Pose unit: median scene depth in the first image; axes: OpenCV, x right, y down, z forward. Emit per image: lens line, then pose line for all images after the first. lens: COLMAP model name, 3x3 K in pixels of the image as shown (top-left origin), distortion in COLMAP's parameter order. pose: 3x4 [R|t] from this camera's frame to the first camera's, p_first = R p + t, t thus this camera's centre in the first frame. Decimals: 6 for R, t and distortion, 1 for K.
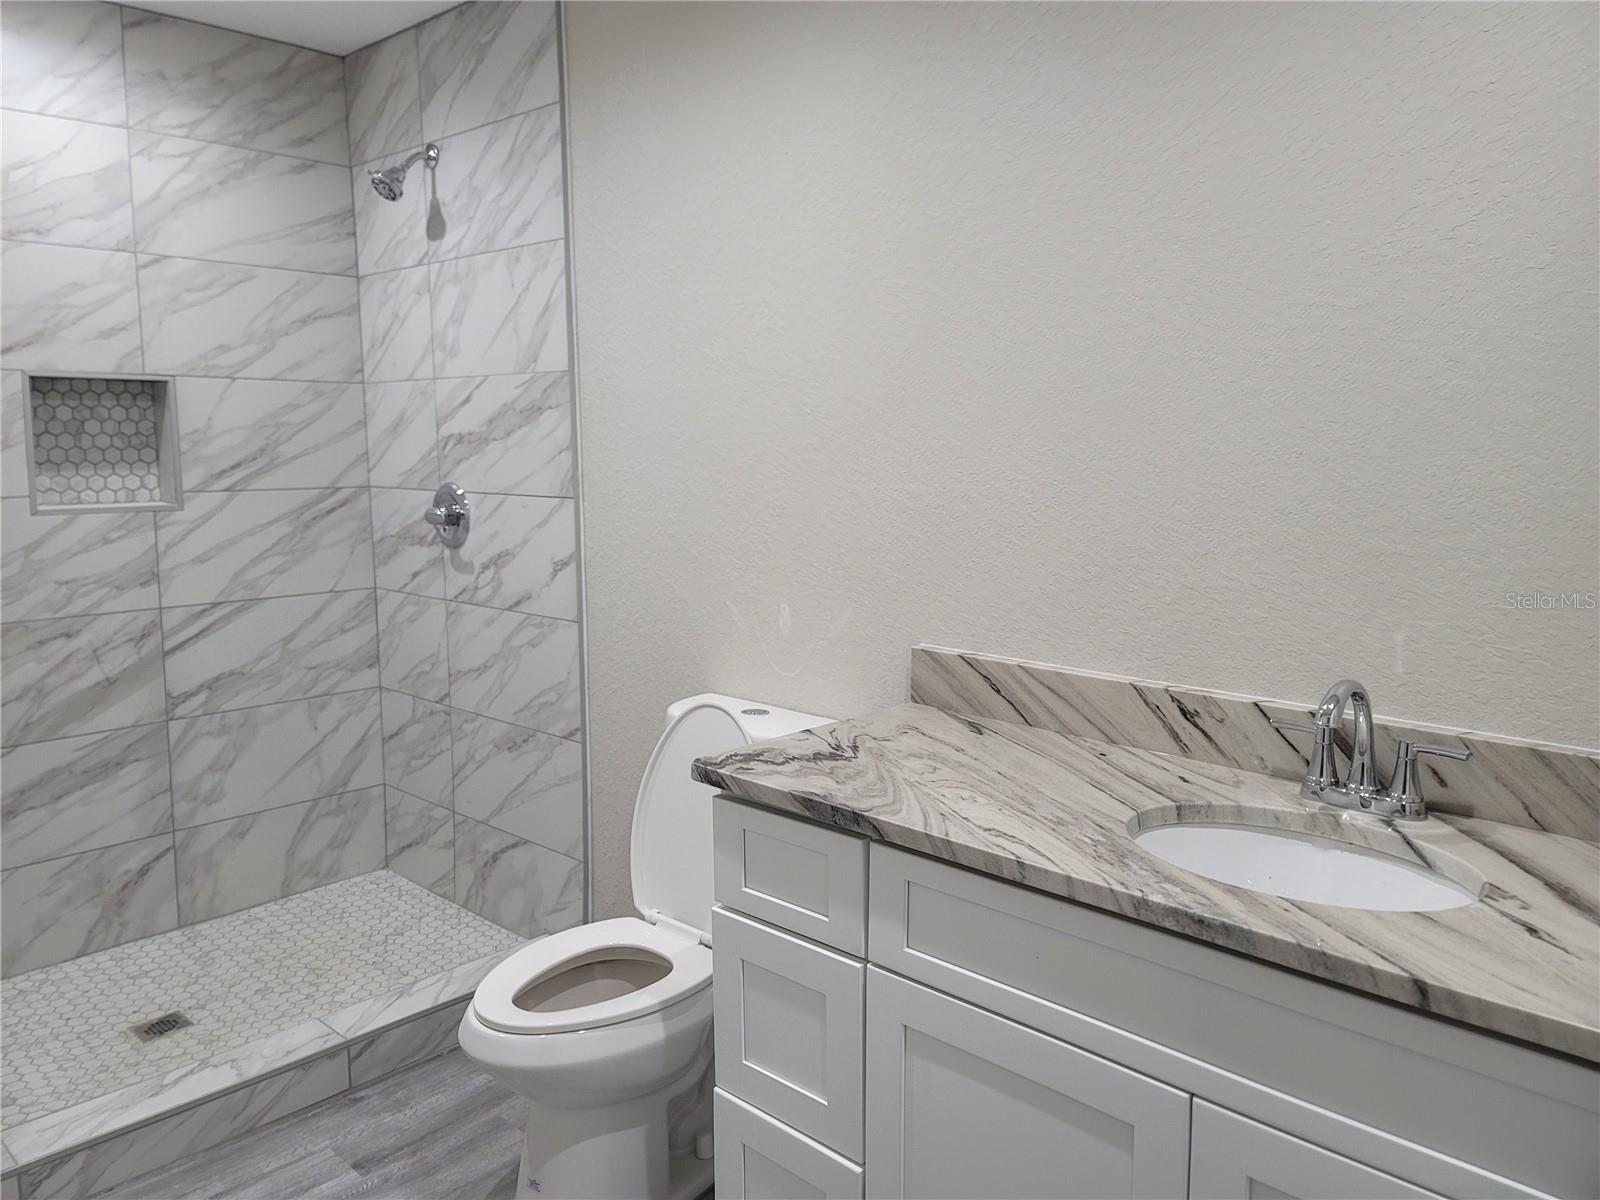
lens RADIAL K [[1165.8, 0, 800.0], [0, 1165.8, 600.0], [0, 0, 1]] dist [0.001304, -0.036842]
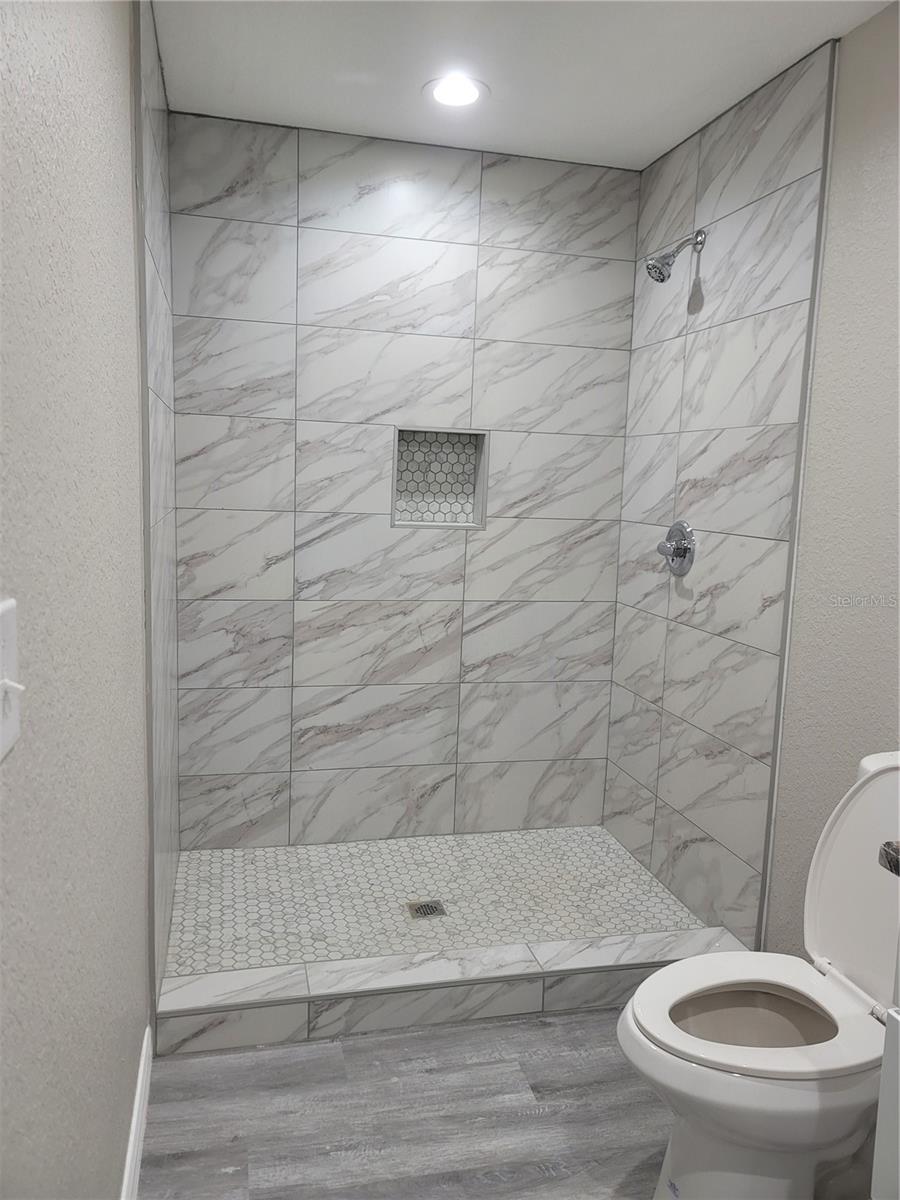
lens RADIAL K [[885.2, 0, 450.0], [0, 885.2, 600.0], [0, 0, 1]] dist [0.069360, -0.048893]
pose [[0.840935, 0.101700, -0.531494, -0.010939], [-0.106924, 0.994045, 0.021033, -0.014367], [0.530467, 0.039142, 0.846801, 0.112623]]
